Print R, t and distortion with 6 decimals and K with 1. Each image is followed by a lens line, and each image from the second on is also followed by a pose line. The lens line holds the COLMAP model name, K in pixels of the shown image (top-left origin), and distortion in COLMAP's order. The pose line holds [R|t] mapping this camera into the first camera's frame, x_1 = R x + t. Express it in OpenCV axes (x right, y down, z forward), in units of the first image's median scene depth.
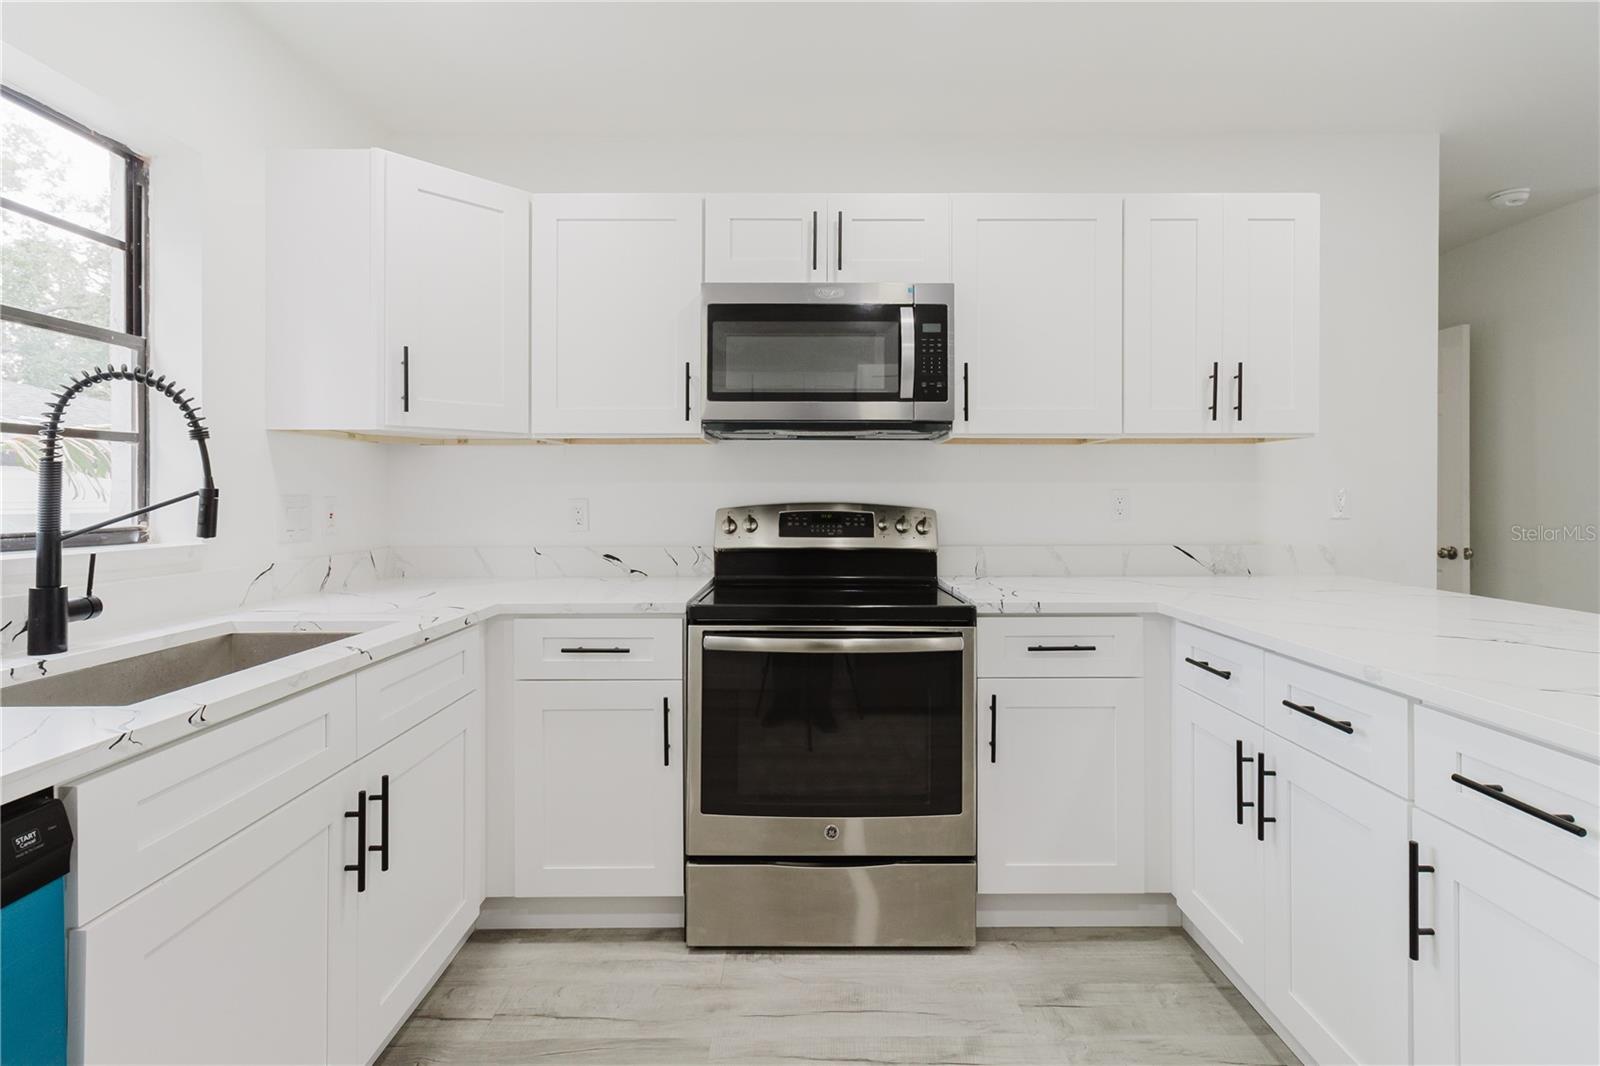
lens RADIAL K [[743.8, 0, 803.8], [0, 743.8, 492.7], [0, 0, 1]] dist [0.003127, 0.000439]
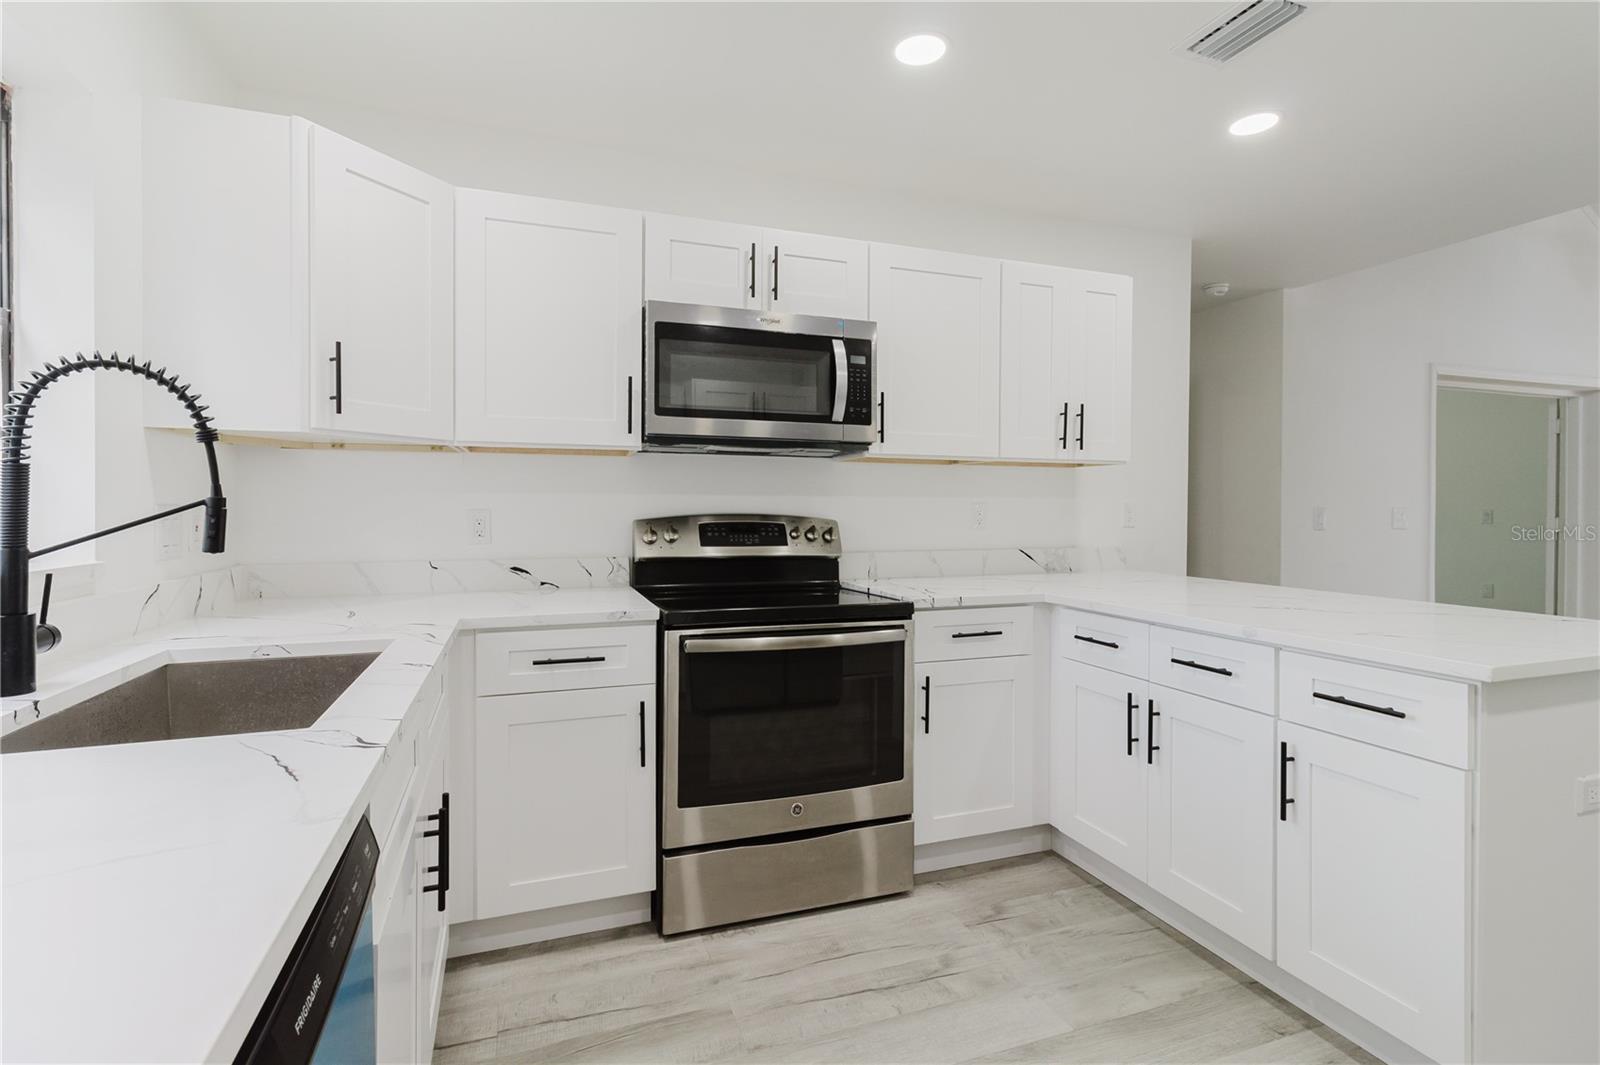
lens RADIAL K [[753.4, 0, 773.2], [0, 753.4, 510.9], [0, 0, 1]] dist [0.002134, 0.000565]
pose [[0.946075, 0.002524, 0.323938, -0.351679], [-0.005706, 0.999944, 0.008873, -0.001109], [-0.323897, -0.010243, 0.946037, -0.050910]]
